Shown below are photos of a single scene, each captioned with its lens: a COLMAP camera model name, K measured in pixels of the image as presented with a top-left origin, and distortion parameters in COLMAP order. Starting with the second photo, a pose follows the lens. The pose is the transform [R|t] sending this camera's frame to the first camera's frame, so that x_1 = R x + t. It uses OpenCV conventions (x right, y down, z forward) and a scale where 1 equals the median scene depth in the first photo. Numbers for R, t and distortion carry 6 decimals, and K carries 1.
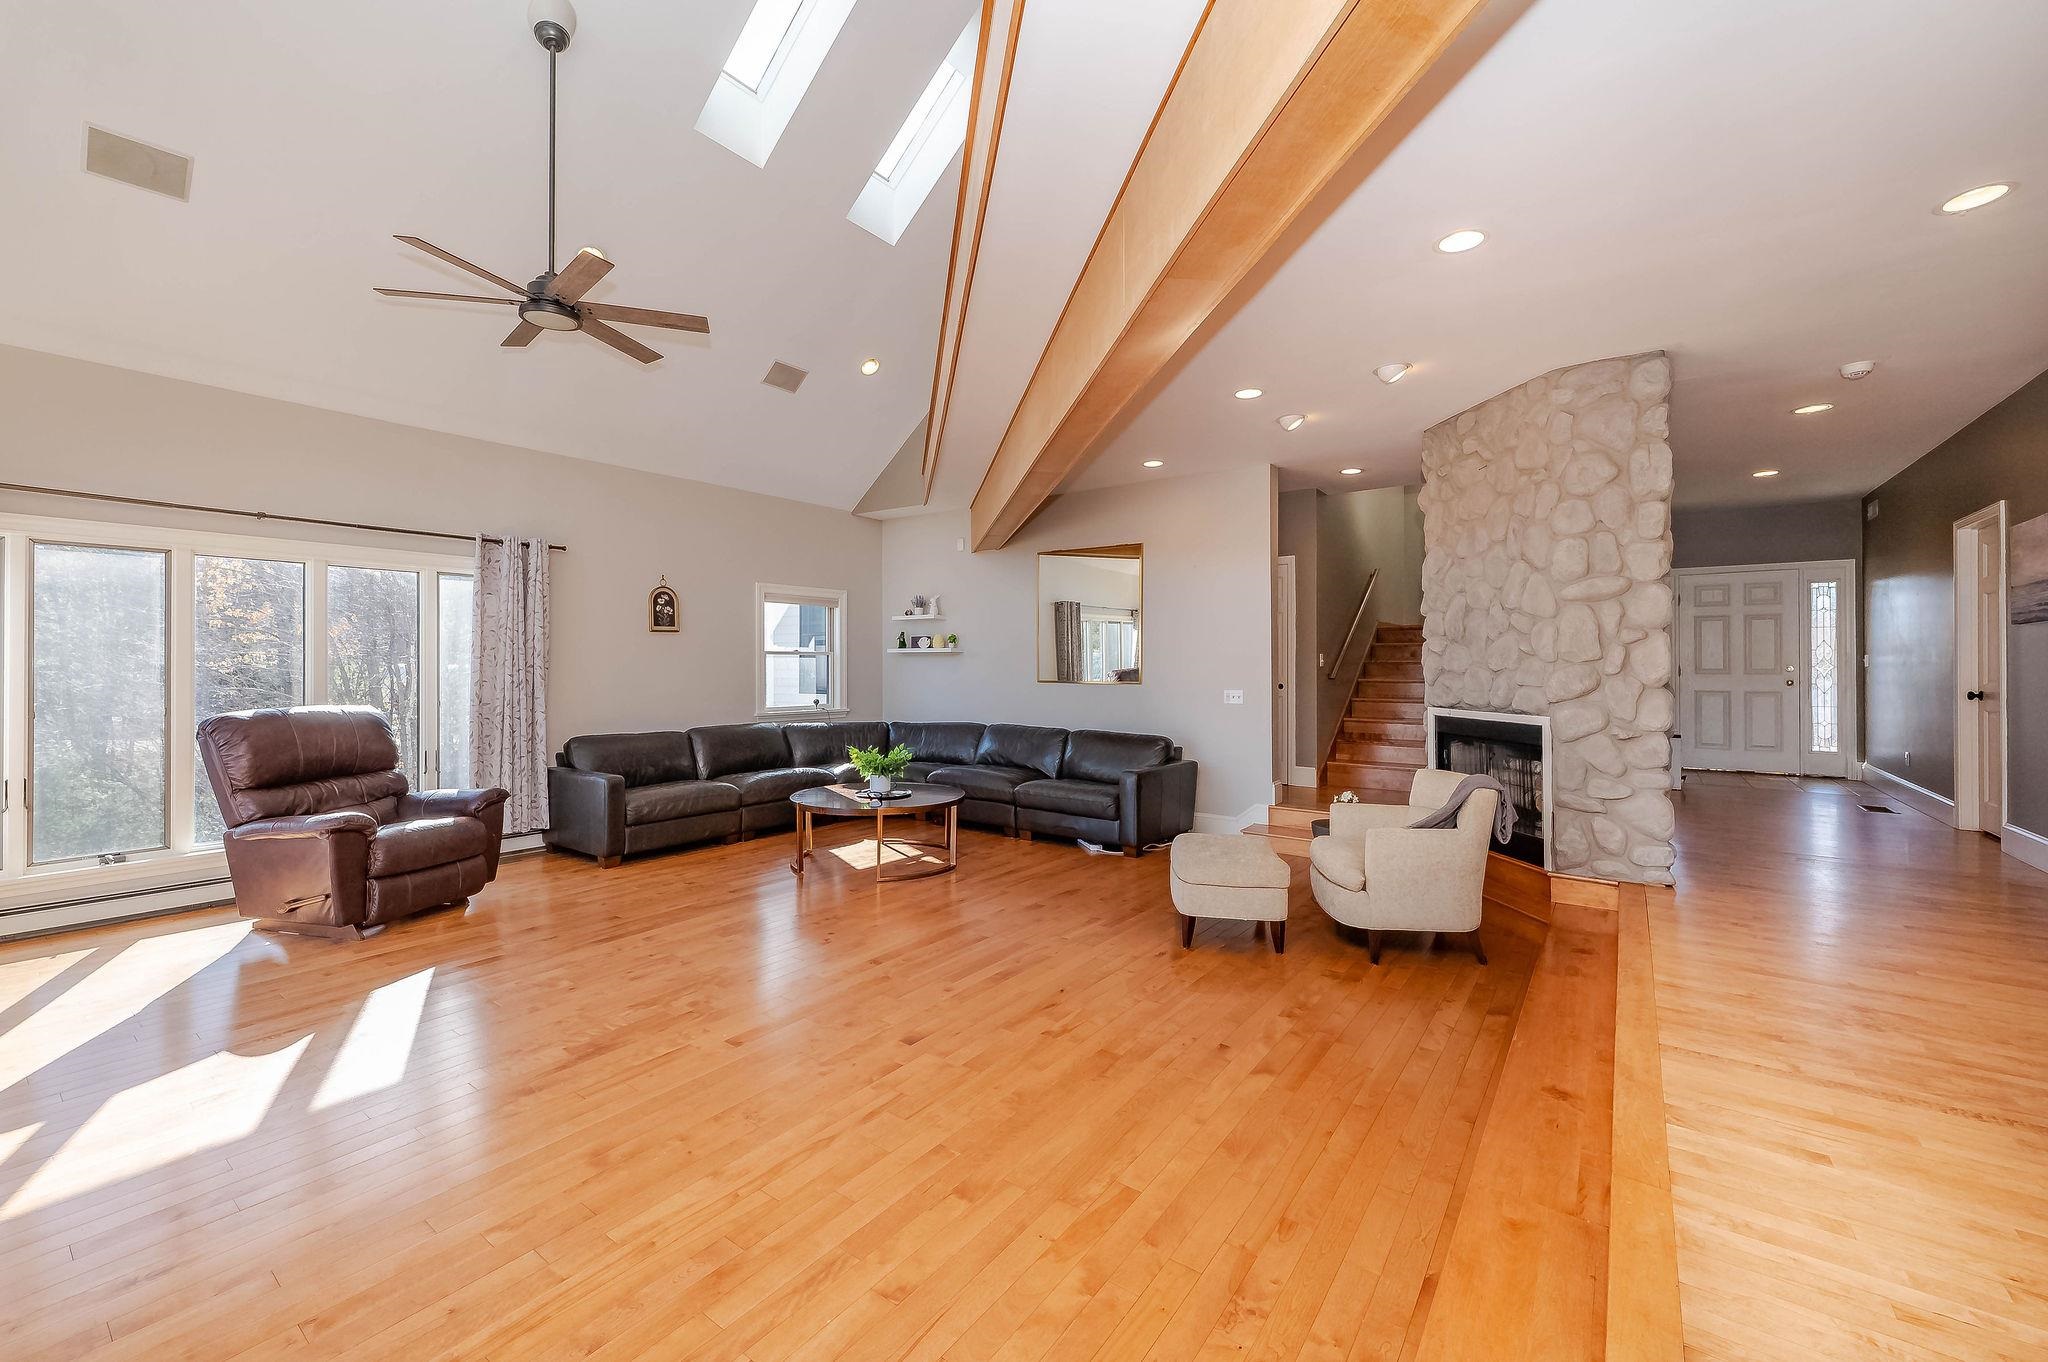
lens RADIAL K [[817.1, 0, 1017.5], [0, 817.1, 668.0], [0, 0, 1]] dist [-0.000512, -0.000123]
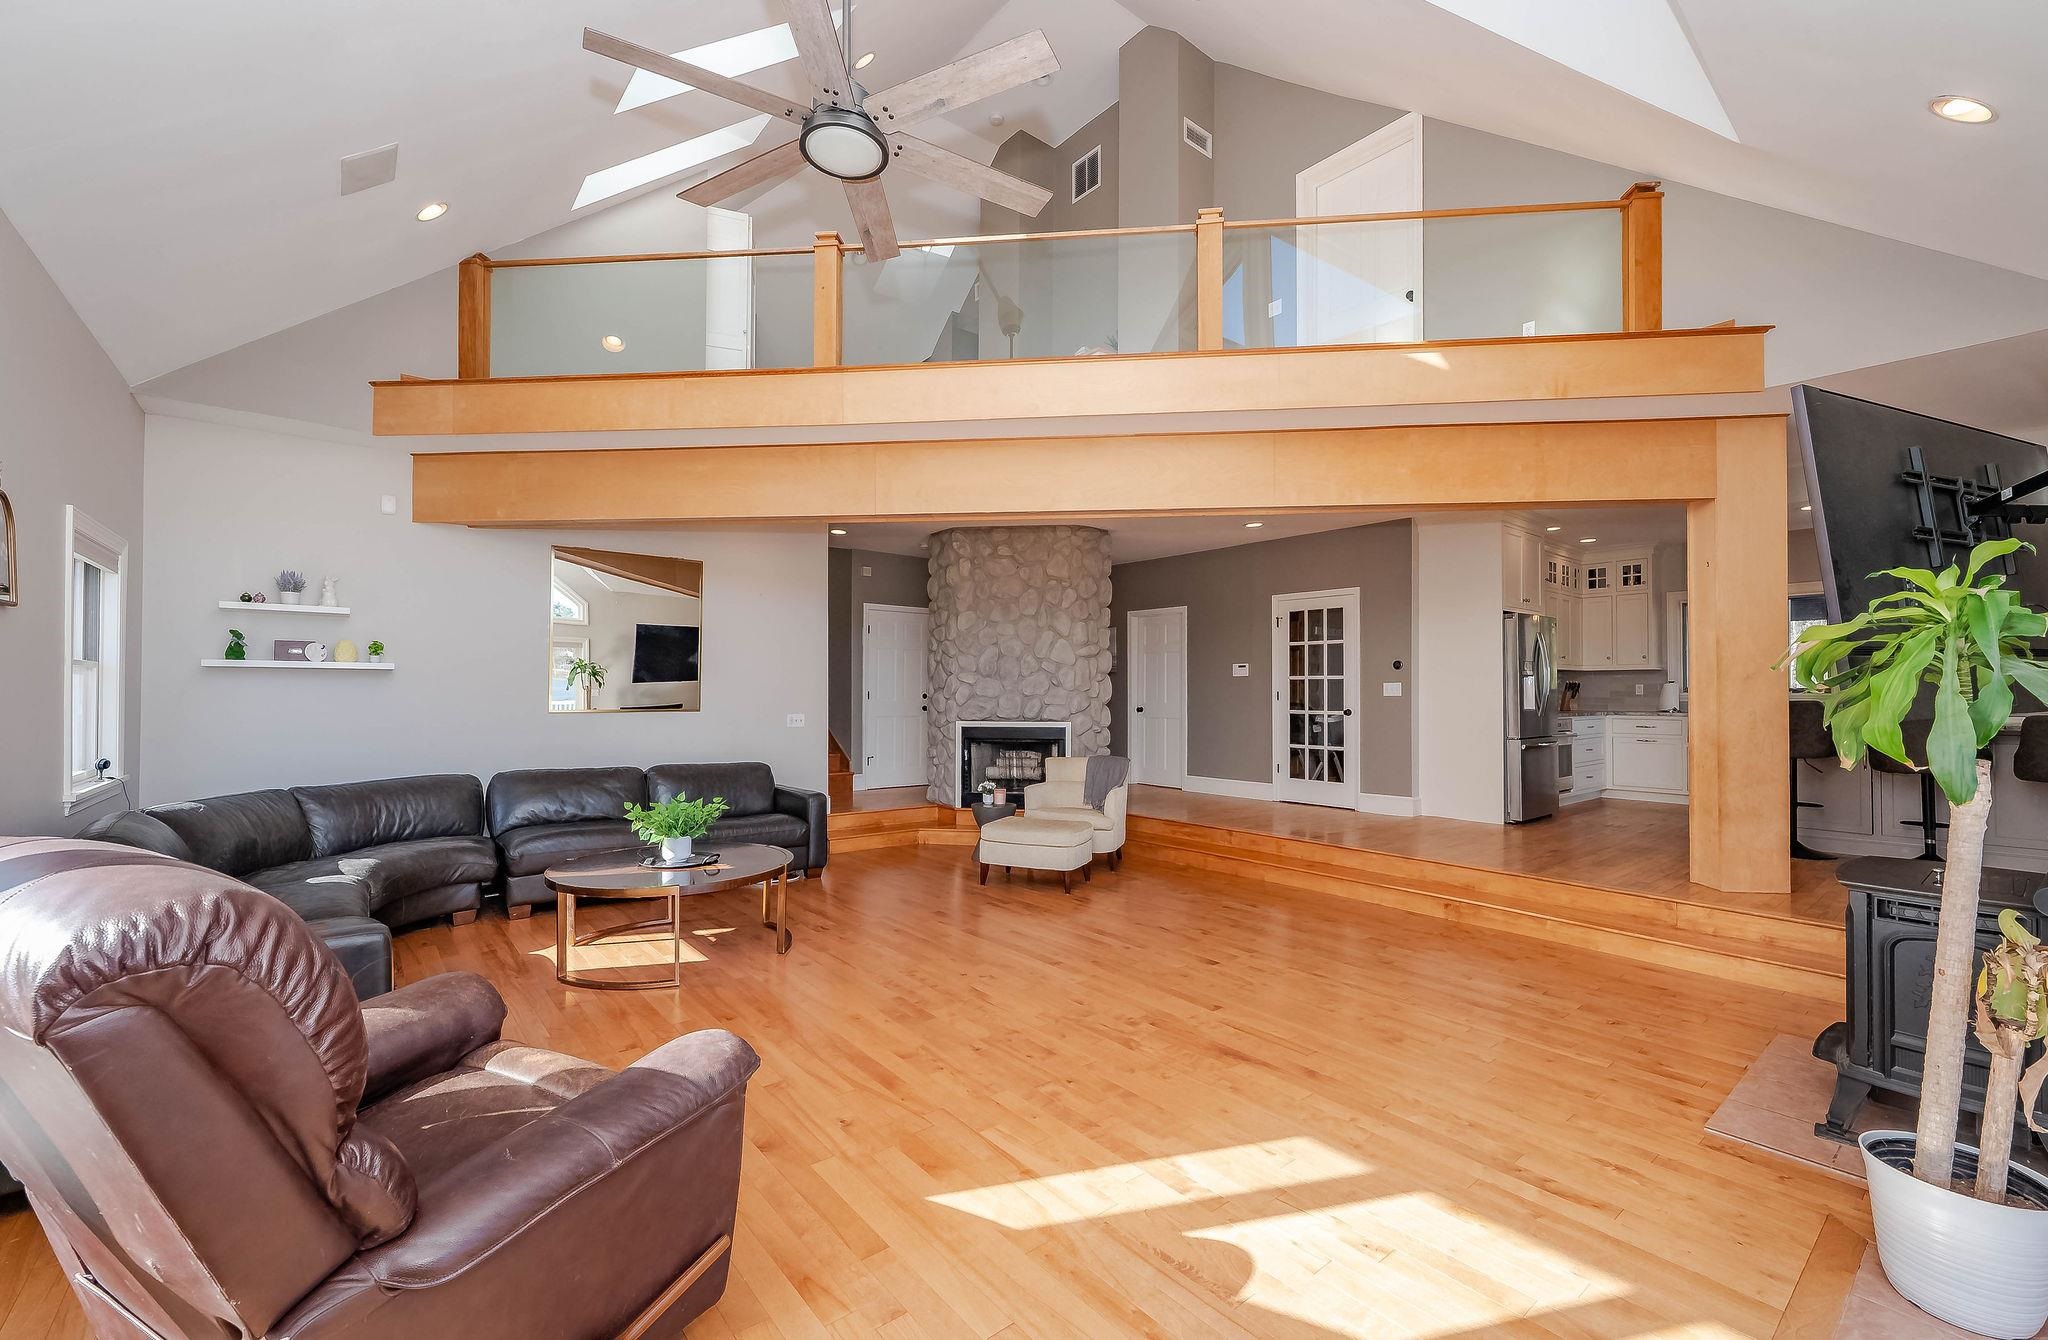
lens RADIAL K [[825.6, 0, 1024.0], [0, 825.6, 670.0], [0, 0, 1]] dist [0.001812, 0.000241]
pose [[0.247838, 0.030729, 0.968314, -0.862812], [0.001111, 0.999487, -0.032002, 0.003828], [-0.968801, 0.009007, 0.247677, 0.525743]]
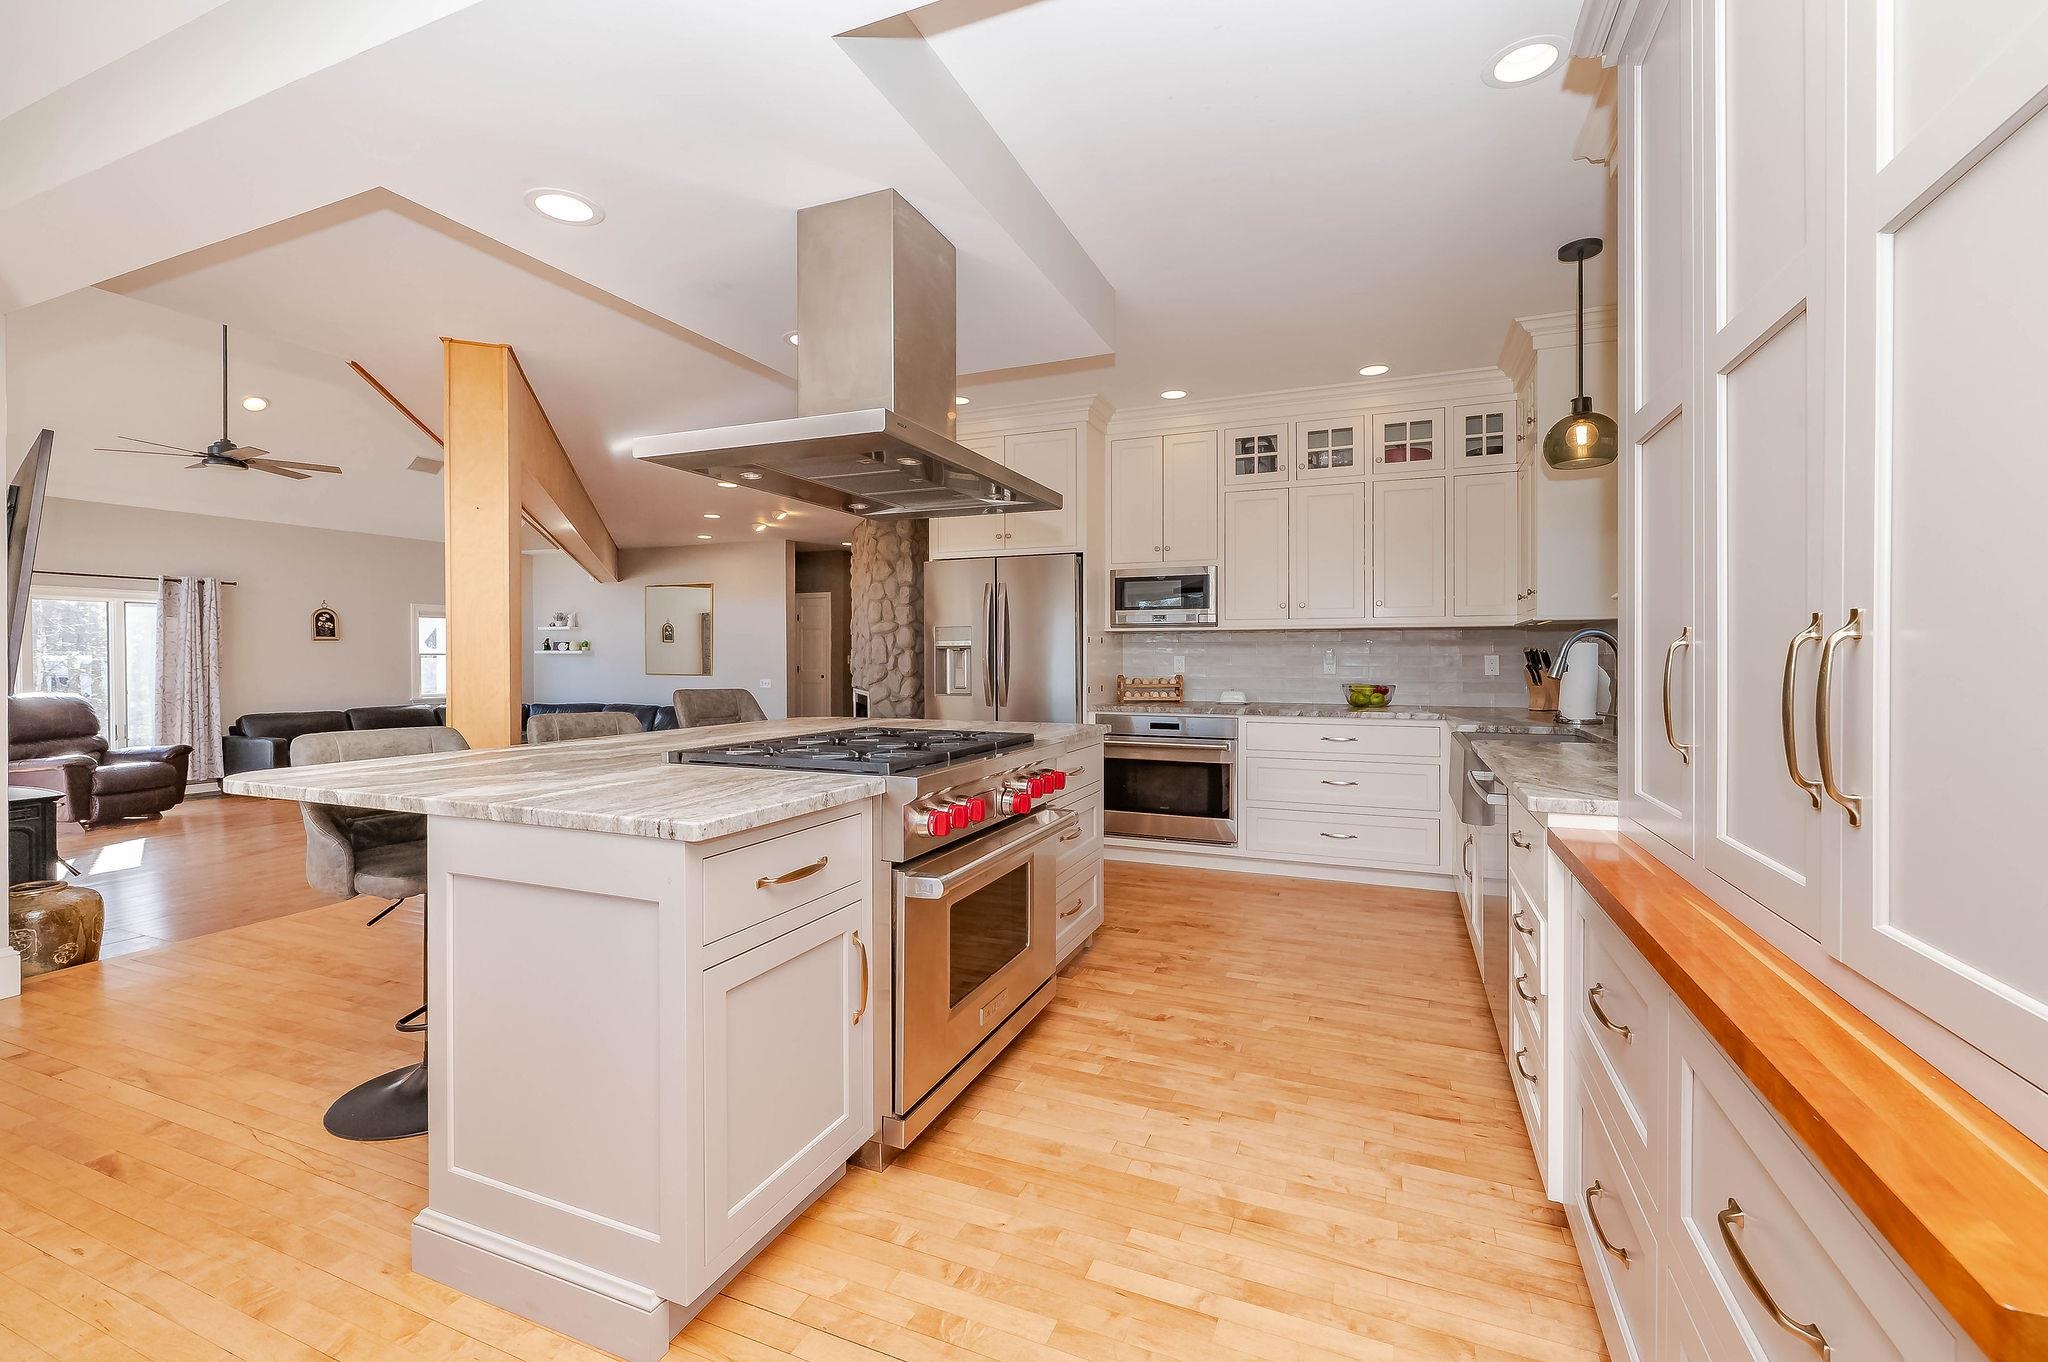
lens RADIAL K [[825.8, 0, 1097.2], [0, 825.8, 664.4], [0, 0, 1]] dist [-0.000100, -0.000185]
pose [[0.953842, -0.001801, 0.300304, 0.500871], [-0.000711, 0.999966, 0.008257, -0.019913], [-0.300309, -0.008089, 0.953808, -0.925504]]
